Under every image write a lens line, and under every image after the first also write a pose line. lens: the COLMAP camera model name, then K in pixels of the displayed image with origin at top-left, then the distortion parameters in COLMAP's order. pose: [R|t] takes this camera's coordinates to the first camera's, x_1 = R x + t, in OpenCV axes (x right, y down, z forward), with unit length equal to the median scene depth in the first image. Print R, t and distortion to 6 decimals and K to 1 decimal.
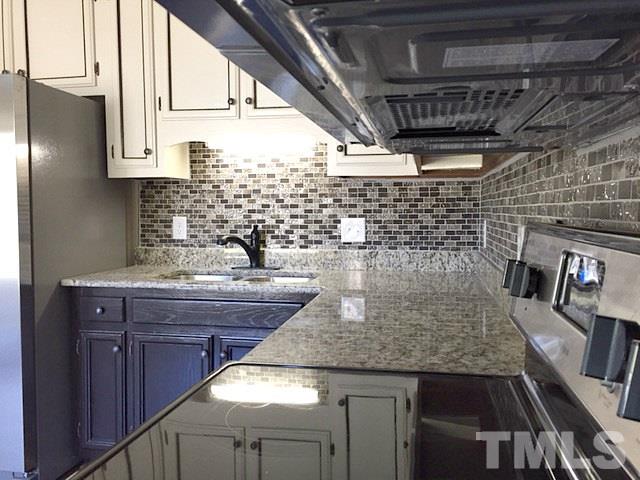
lens RADIAL K [[544.7, 0, 320.2], [0, 544.7, 241.3], [0, 0, 1]] dist [0.055178, -0.023358]
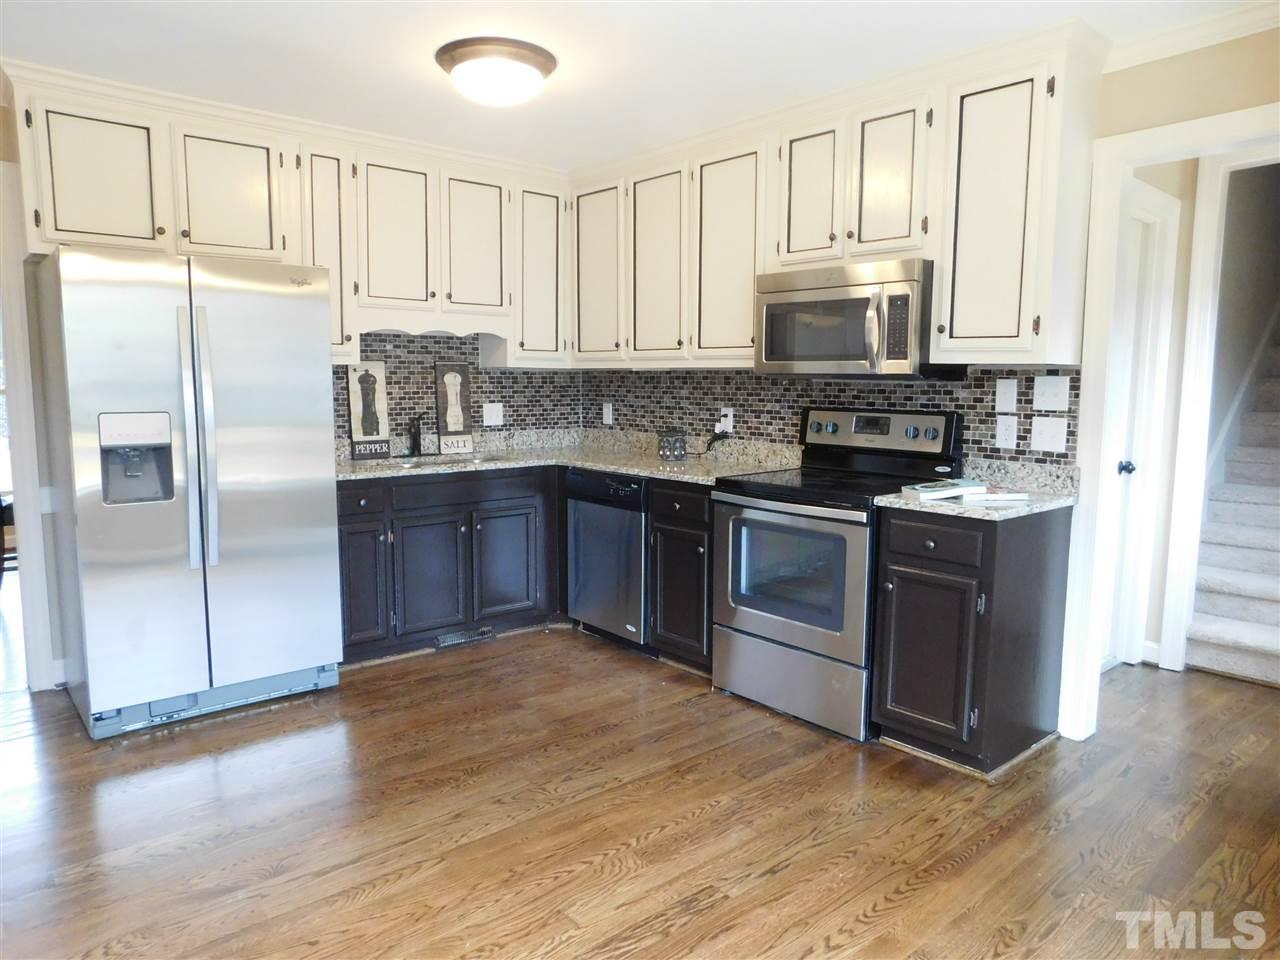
lens RADIAL K [[847.8, 0, 646.2], [0, 847.8, 476.9], [0, 0, 1]] dist [-0.059014, 0.015213]
pose [[0.606906, -0.086924, 0.790006, -1.117301], [0.041644, 0.996114, 0.077611, -0.014532], [-0.793682, -0.014204, 0.608168, -0.285161]]
